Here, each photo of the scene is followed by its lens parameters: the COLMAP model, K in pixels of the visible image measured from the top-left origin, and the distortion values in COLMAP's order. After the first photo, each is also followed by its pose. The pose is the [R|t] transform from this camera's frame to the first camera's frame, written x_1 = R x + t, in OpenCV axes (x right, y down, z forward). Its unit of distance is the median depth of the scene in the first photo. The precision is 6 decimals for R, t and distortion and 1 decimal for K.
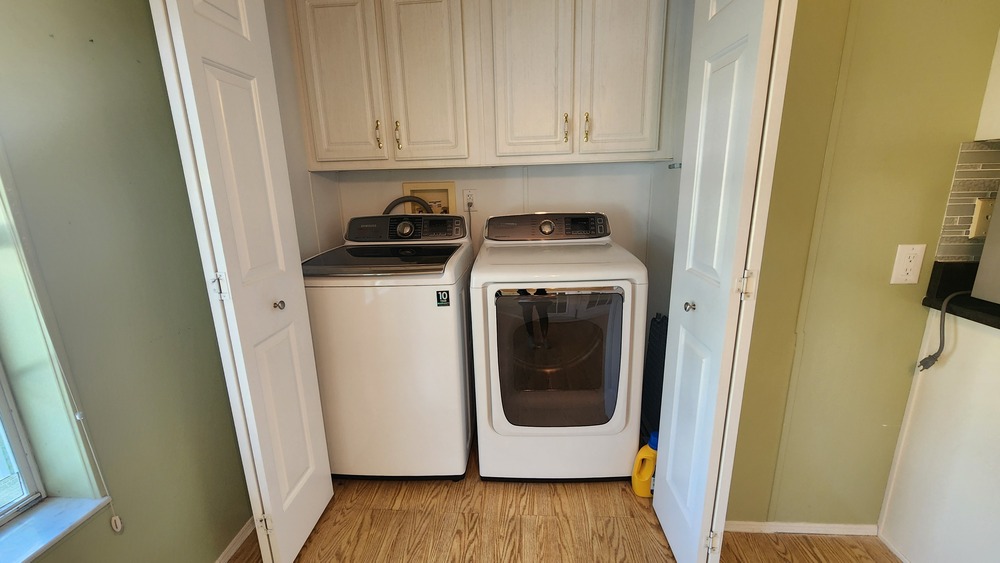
lens RADIAL K [[411.1, 0, 498.1], [0, 411.1, 283.6], [0, 0, 1]] dist [-0.001740, -0.000118]
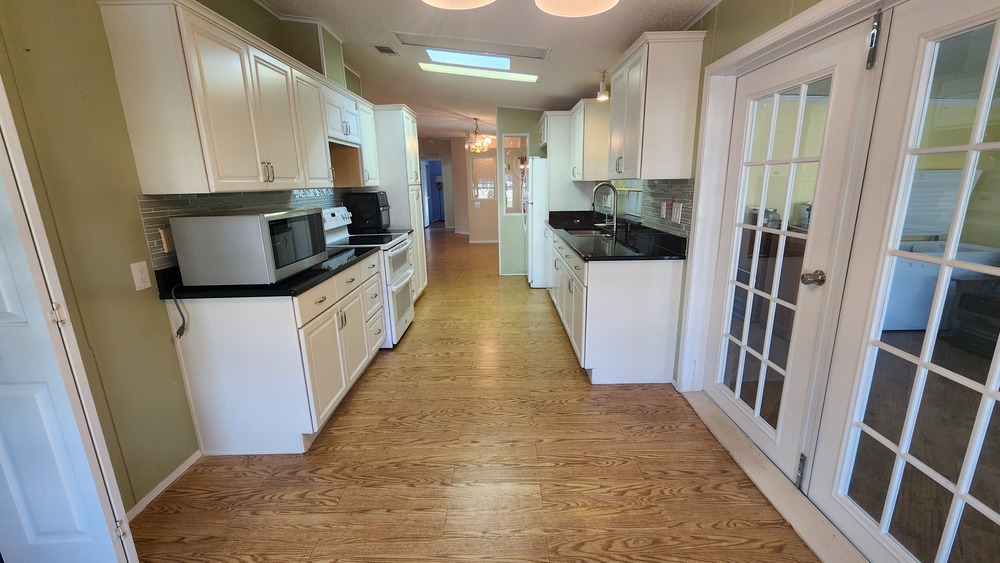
lens RADIAL K [[411.1, 0, 498.1], [0, 411.1, 283.6], [0, 0, 1]] dist [-0.001740, -0.000118]
pose [[-0.046683, -0.213224, 0.975887, -0.509484], [0.270631, 0.937715, 0.217830, 0.004363], [-0.961551, 0.274274, 0.013930, -0.245996]]
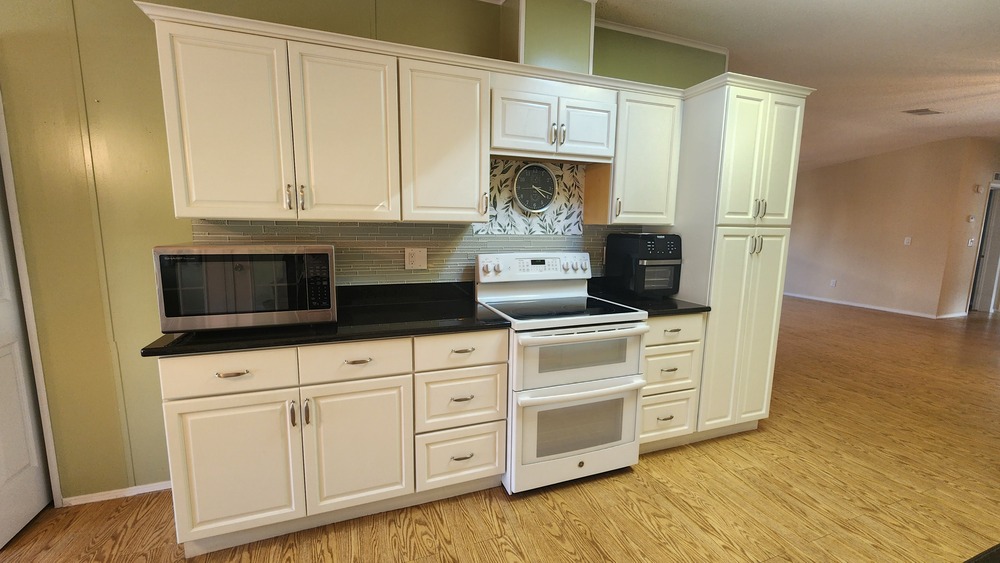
lens RADIAL K [[411.1, 0, 498.1], [0, 411.1, 283.6], [0, 0, 1]] dist [-0.001740, -0.000118]
pose [[0.909895, -0.020186, 0.414348, 1.540371], [0.063314, 0.993871, -0.090617, 0.145569], [-0.409979, 0.108686, 0.905596, -0.969671]]
